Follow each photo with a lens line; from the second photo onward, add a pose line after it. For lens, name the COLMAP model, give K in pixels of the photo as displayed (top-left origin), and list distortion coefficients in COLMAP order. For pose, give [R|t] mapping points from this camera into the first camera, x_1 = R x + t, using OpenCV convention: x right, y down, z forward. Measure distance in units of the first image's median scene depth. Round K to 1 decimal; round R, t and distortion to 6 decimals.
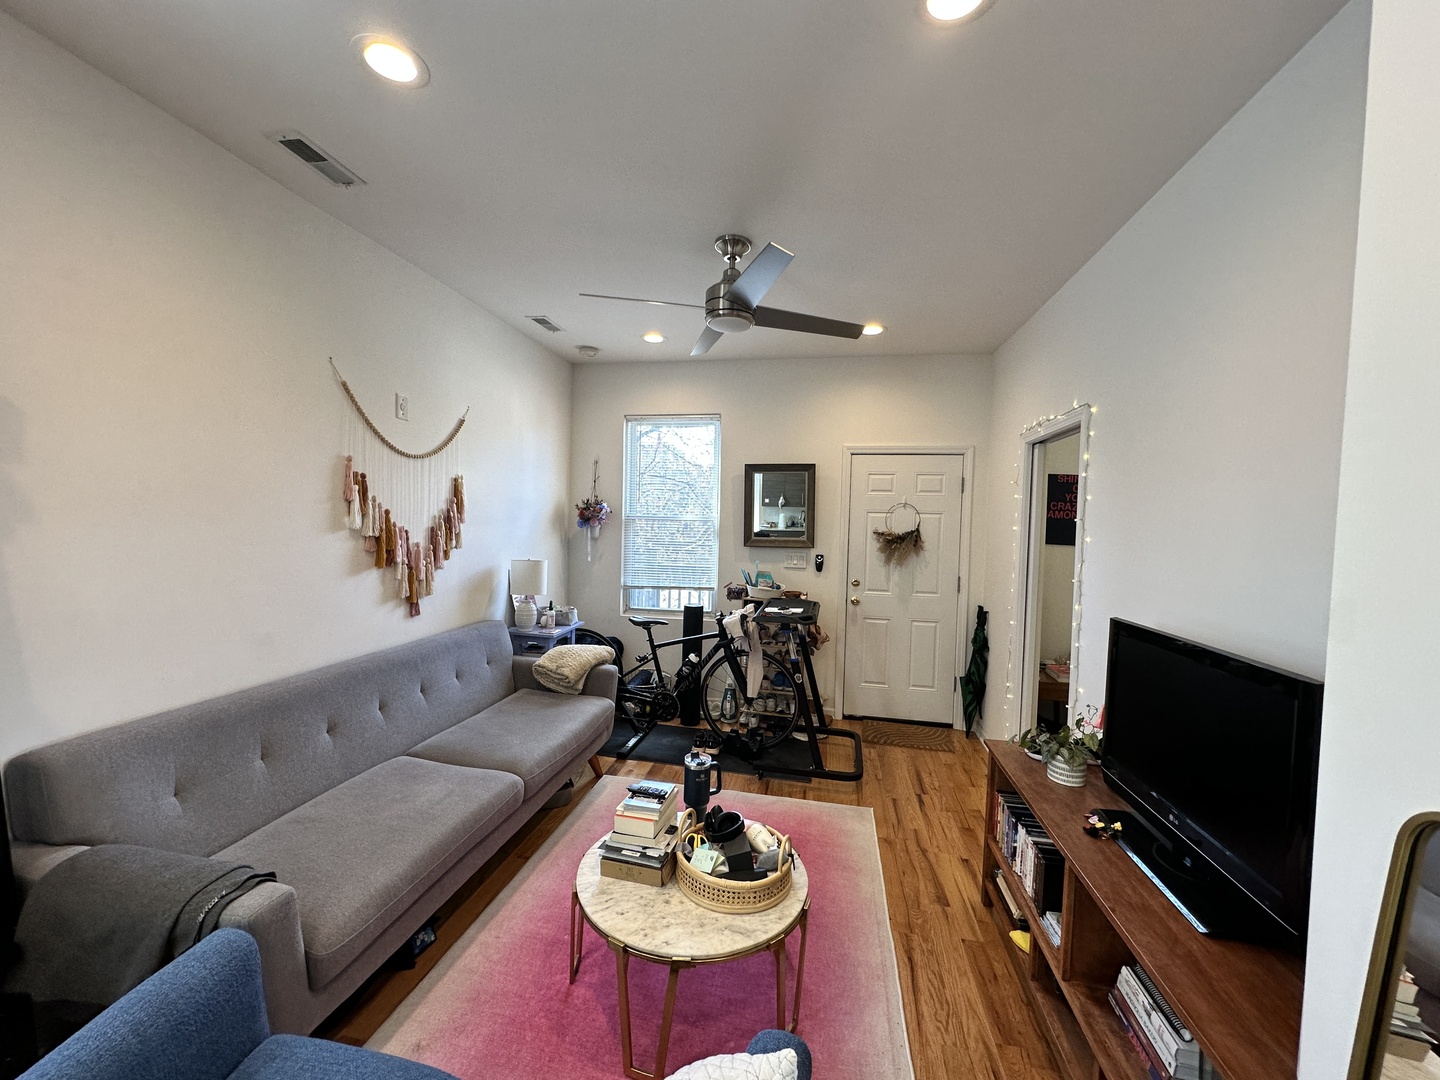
lens RADIAL K [[571.1, 0, 719.9], [0, 571.1, 541.4], [0, 0, 1]] dist [0.000334, 0.000048]
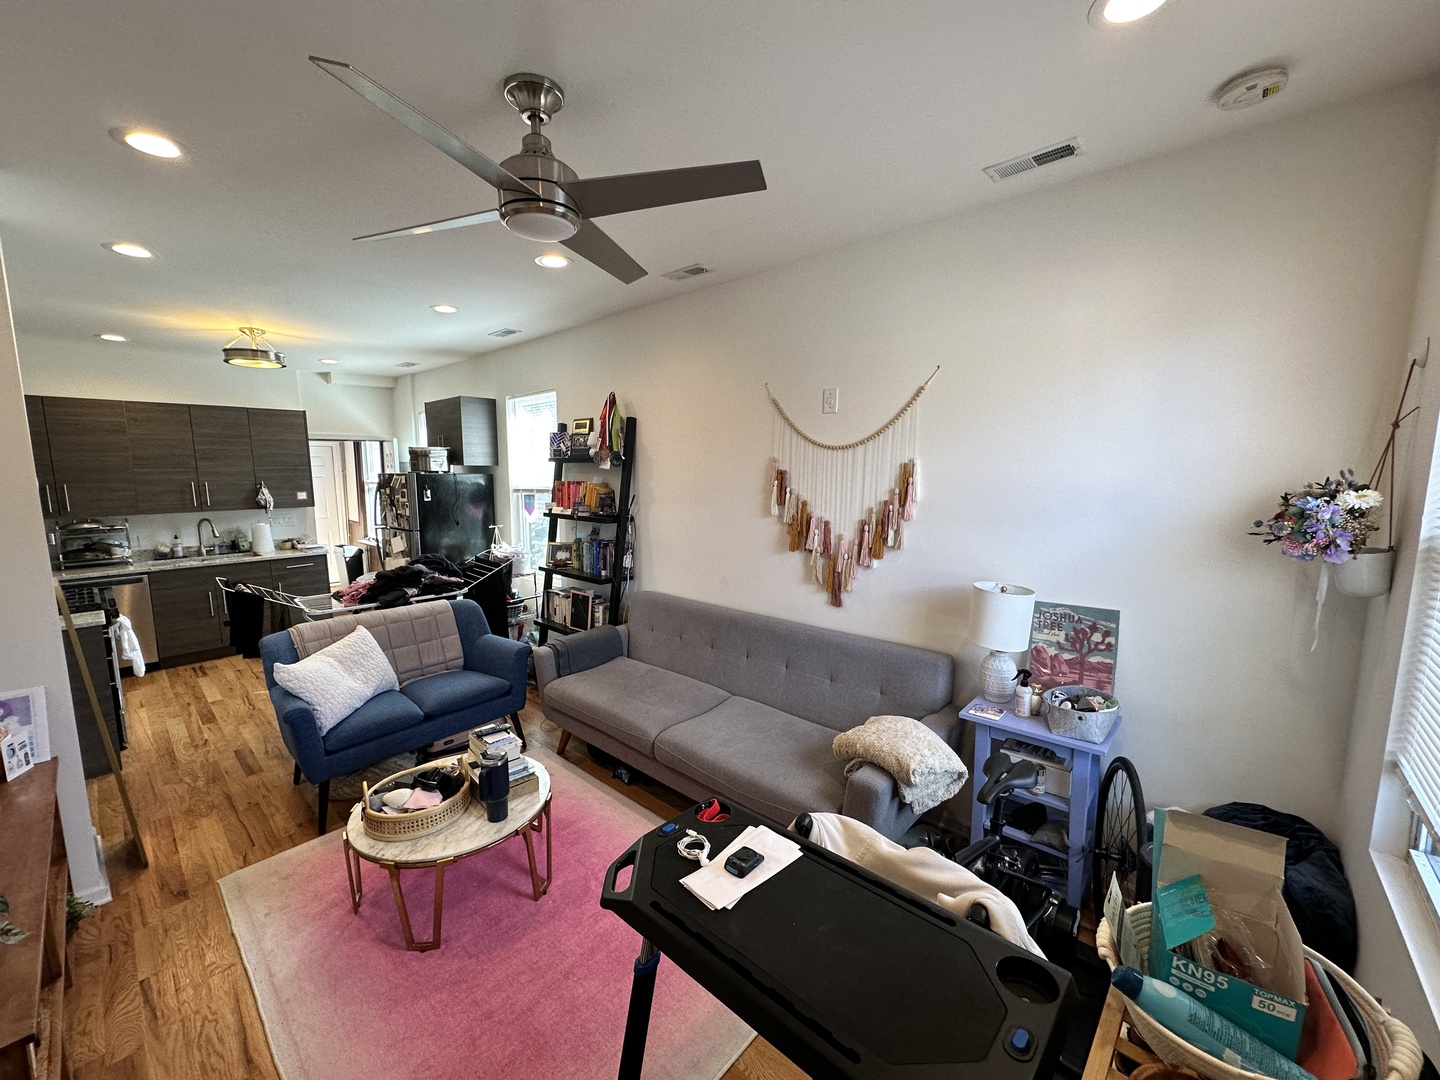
lens RADIAL K [[571.1, 0, 719.8], [0, 571.1, 545.6], [0, 0, 1]] dist [0.000334, 0.000048]
pose [[-0.522542, 0.099010, -0.846846, 0.429002], [-0.038278, 0.989509, 0.139309, -0.112389], [0.851754, 0.105210, -0.513270, 1.367587]]
